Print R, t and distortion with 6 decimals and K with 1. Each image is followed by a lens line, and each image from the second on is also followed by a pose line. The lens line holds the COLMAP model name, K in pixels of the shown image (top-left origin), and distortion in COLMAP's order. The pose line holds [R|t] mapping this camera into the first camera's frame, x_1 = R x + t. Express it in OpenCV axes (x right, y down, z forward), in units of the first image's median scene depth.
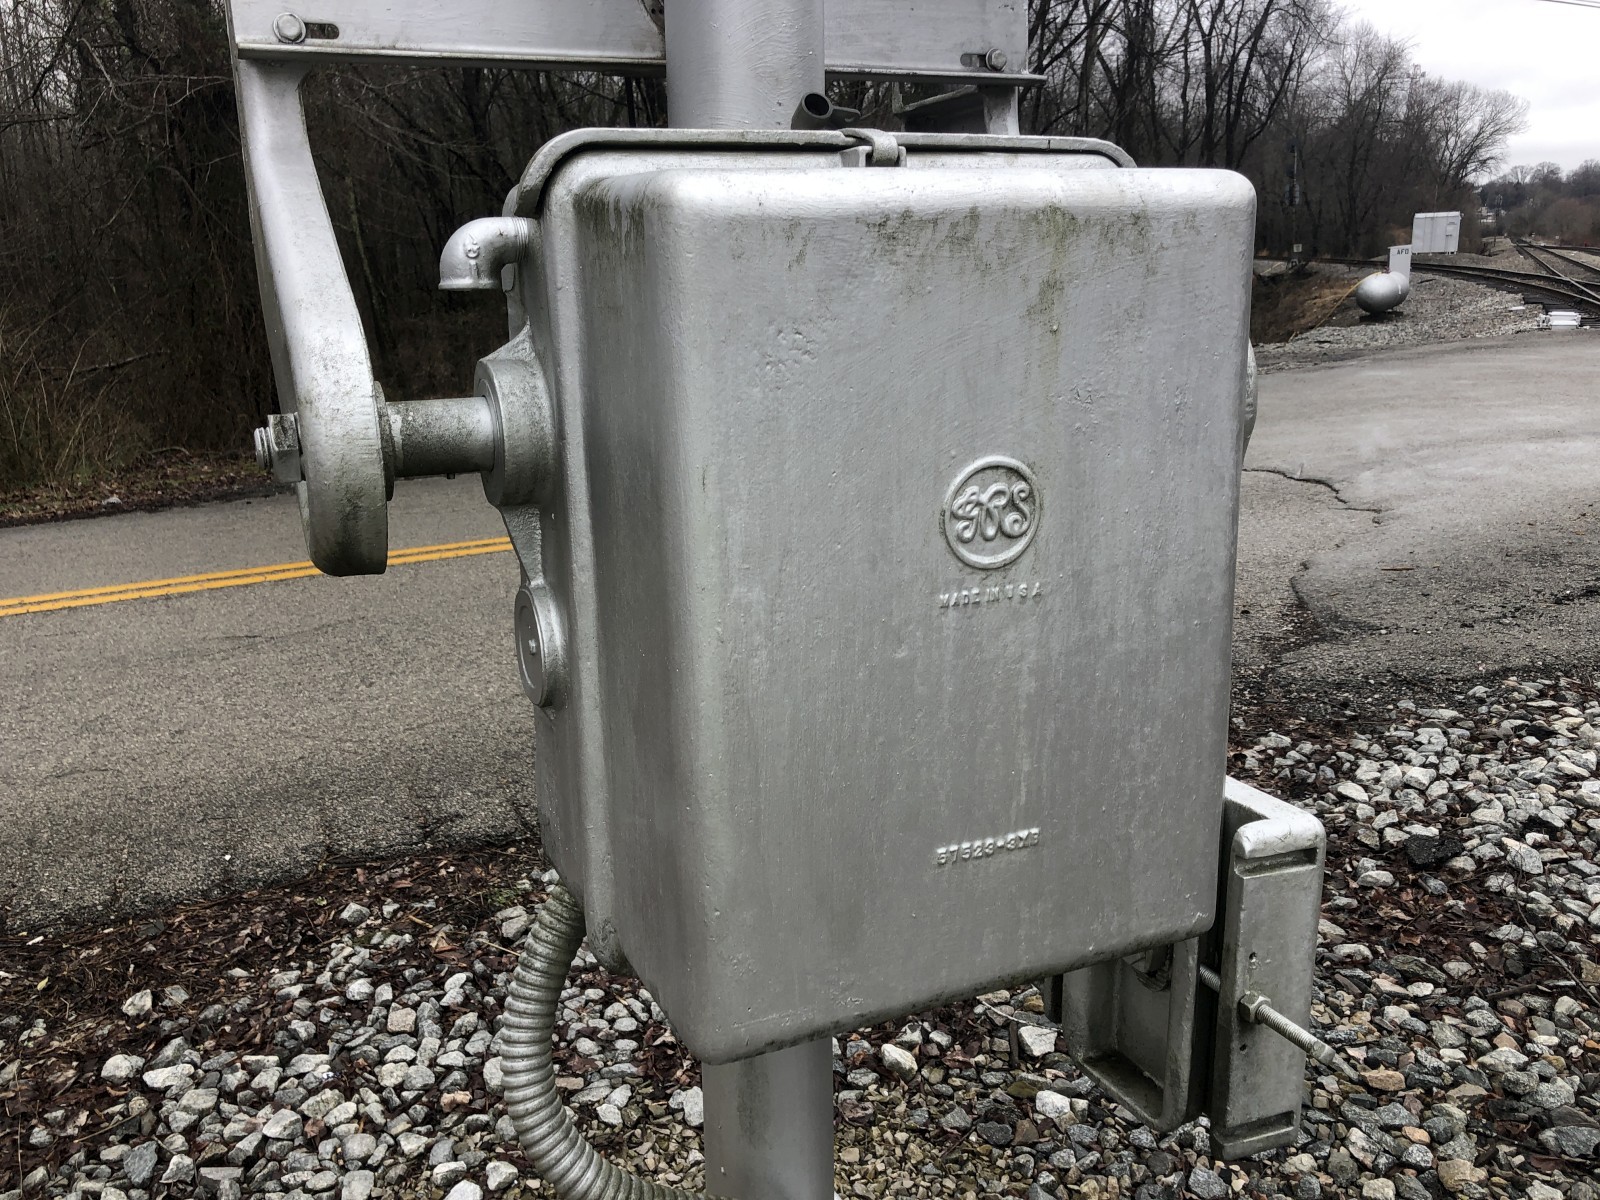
lens RADIAL K [[1294.2, 0, 808.8], [0, 1294.2, 598.1], [0, 0, 1]] dist [0.032185, -0.035744]
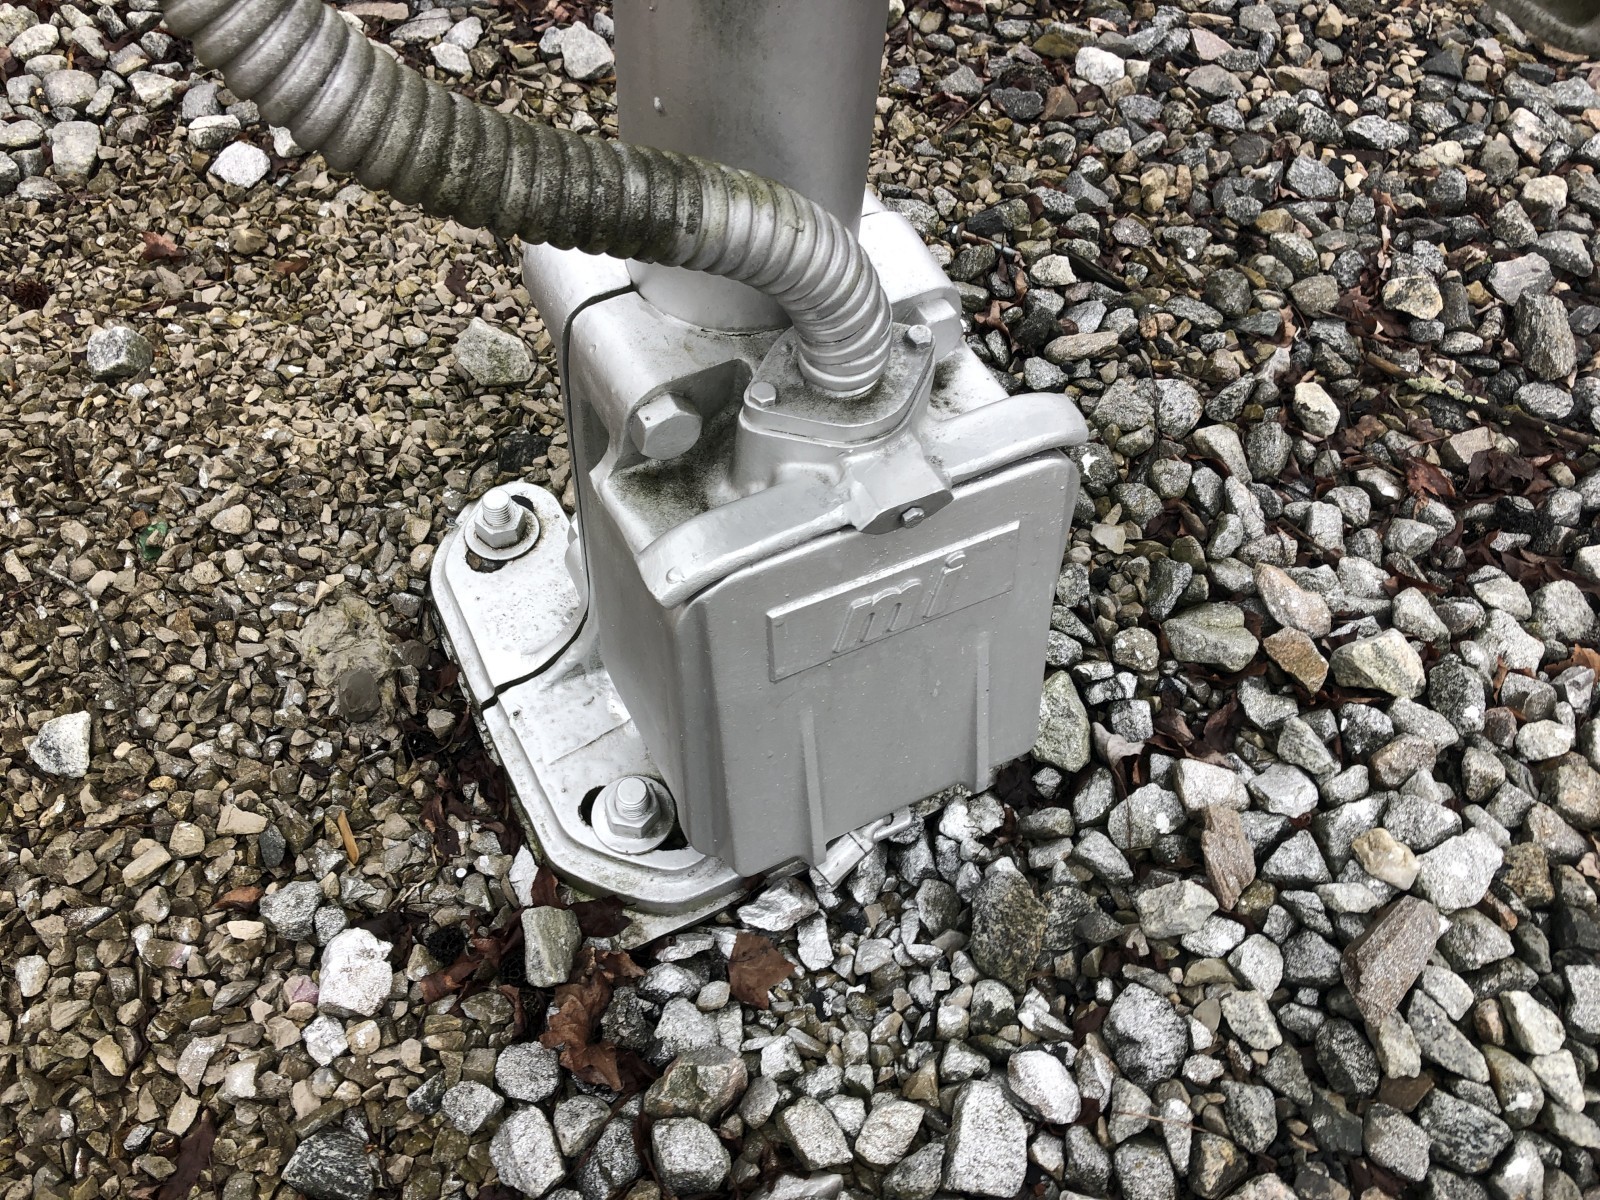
lens RADIAL K [[1294.2, 0, 800.8], [0, 1294.2, 585.0], [0, 0, 1]] dist [0.032185, -0.035744]
pose [[0.996379, 0.003129, 0.084961, -0.030257], [-0.058201, 0.753555, 0.654803, 0.157146], [-0.061974, -0.657377, 0.751009, 0.315455]]
